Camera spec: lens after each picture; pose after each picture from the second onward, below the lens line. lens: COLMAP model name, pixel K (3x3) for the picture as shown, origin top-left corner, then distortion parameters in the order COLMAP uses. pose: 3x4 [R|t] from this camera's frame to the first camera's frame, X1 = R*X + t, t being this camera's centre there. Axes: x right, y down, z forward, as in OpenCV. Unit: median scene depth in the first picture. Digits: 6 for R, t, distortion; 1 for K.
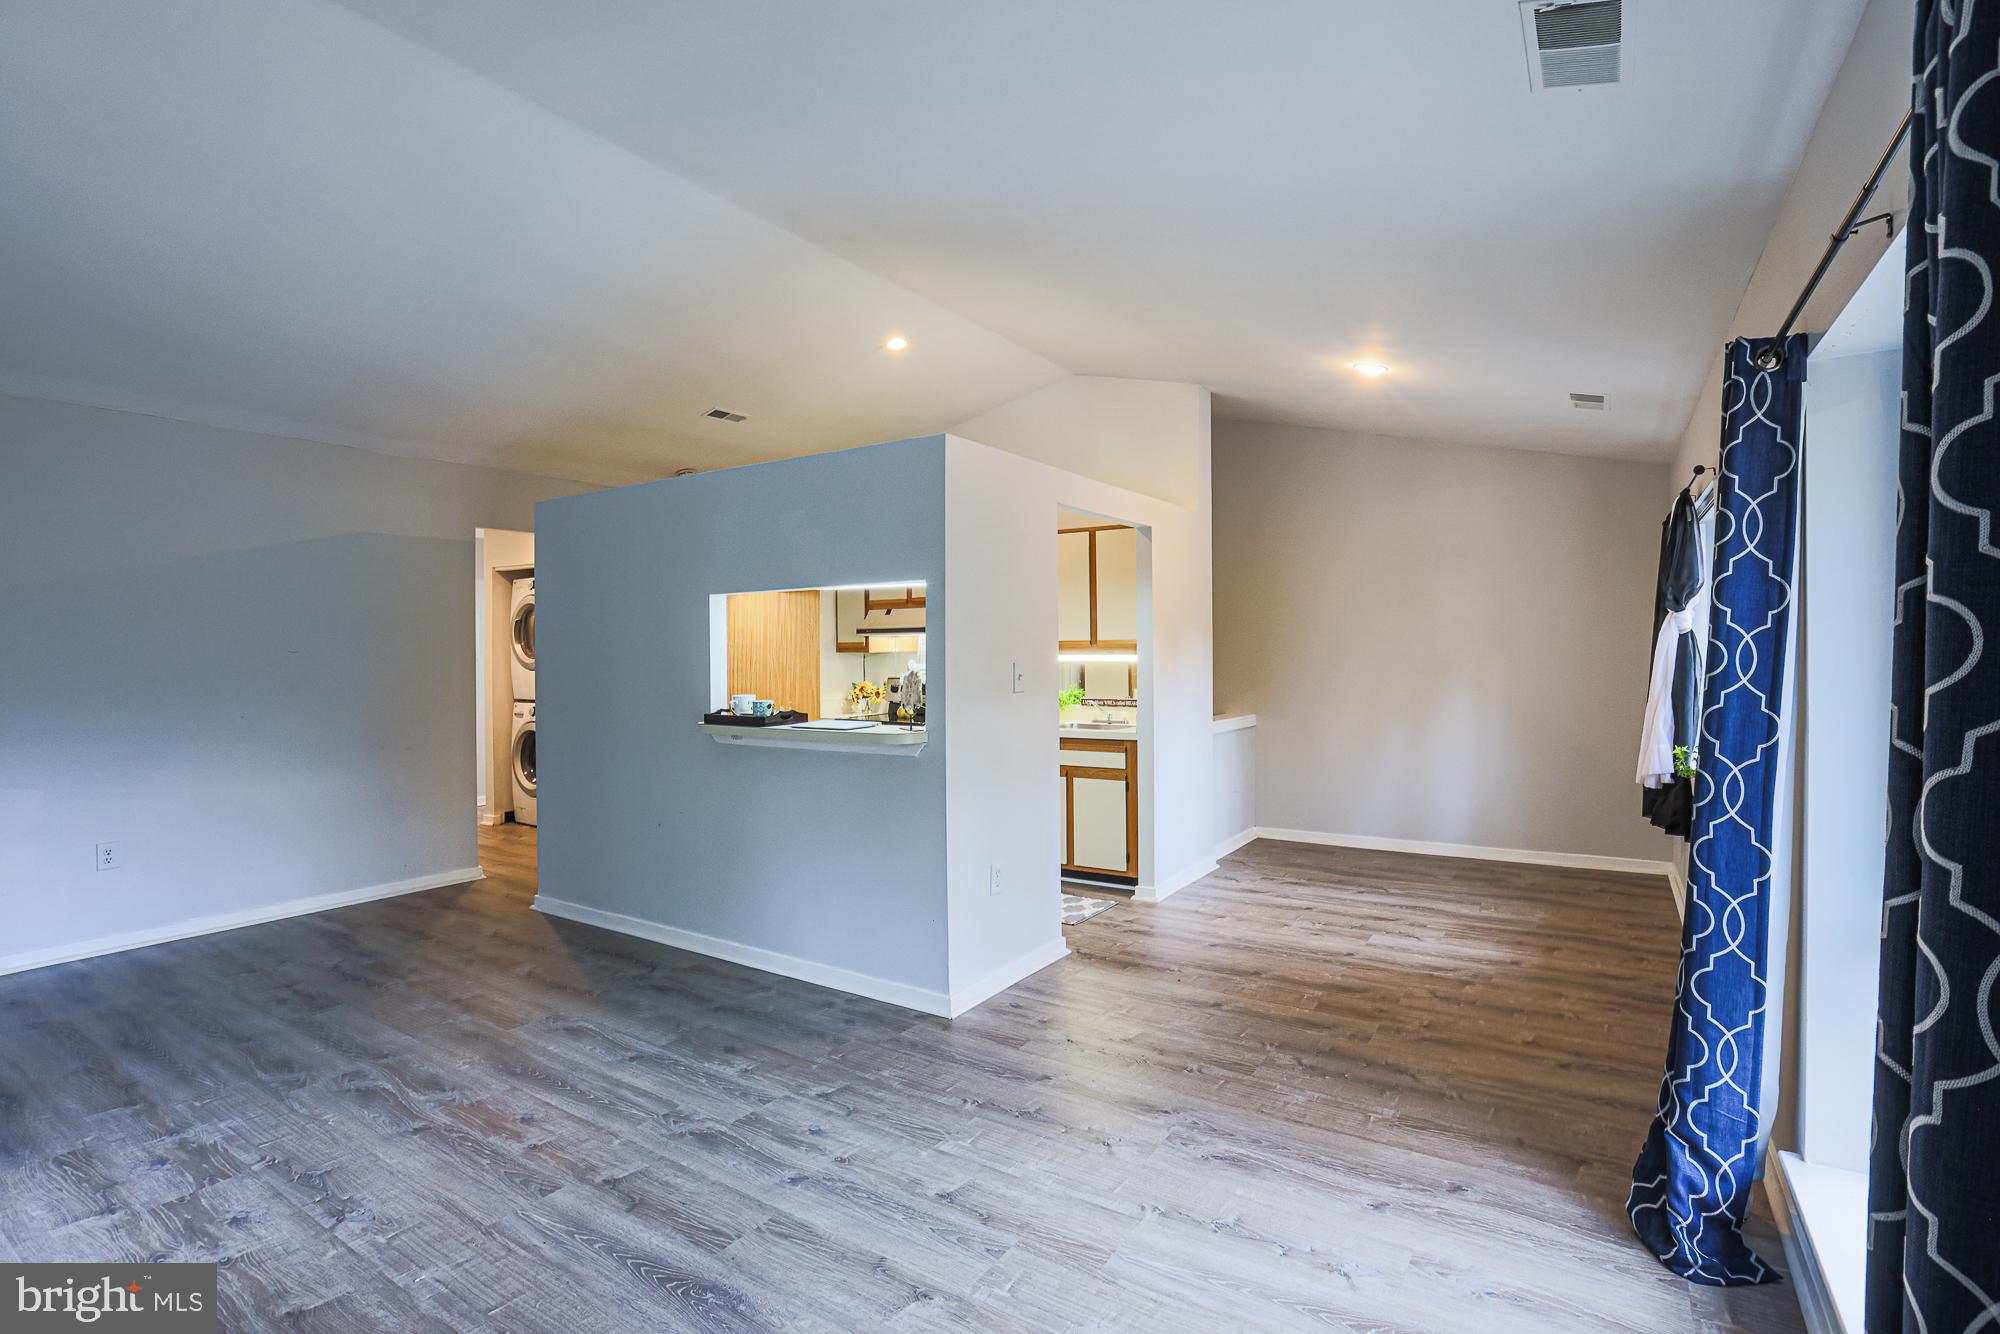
lens RADIAL K [[949.0, 0, 1010.1], [0, 949.0, 643.6], [0, 0, 1]] dist [-0.060552, 0.027894]
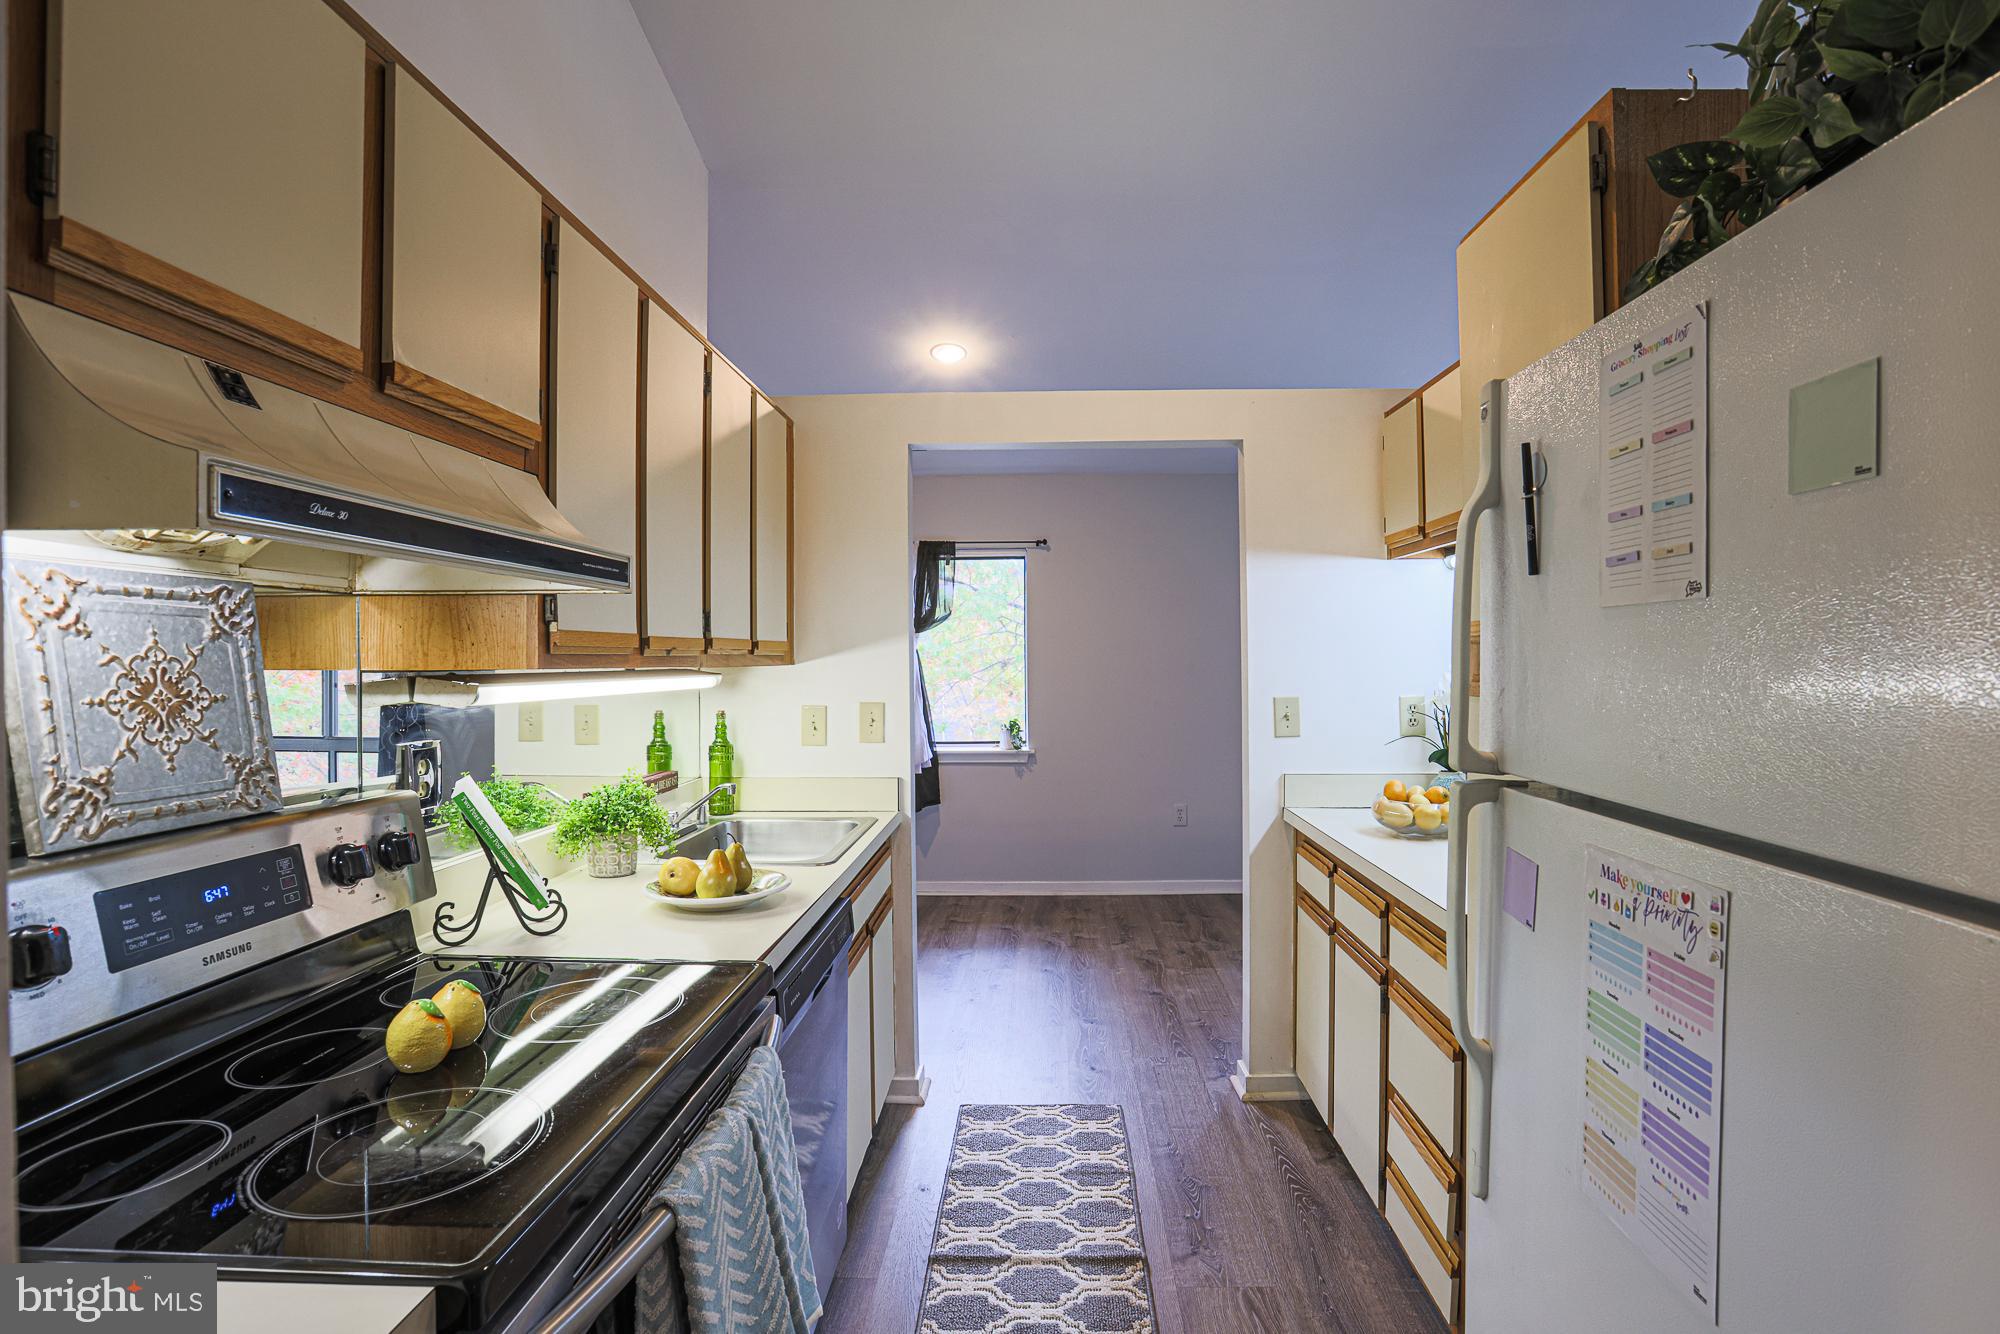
lens RADIAL K [[932.7, 0, 1036.5], [0, 932.7, 658.4], [0, 0, 1]] dist [-0.058703, 0.026480]
pose [[-0.518615, 0.012387, 0.854918, -0.600684], [0.005107, 0.999922, -0.011390, 0.017148], [-0.854993, -0.001541, -0.518638, 1.934972]]
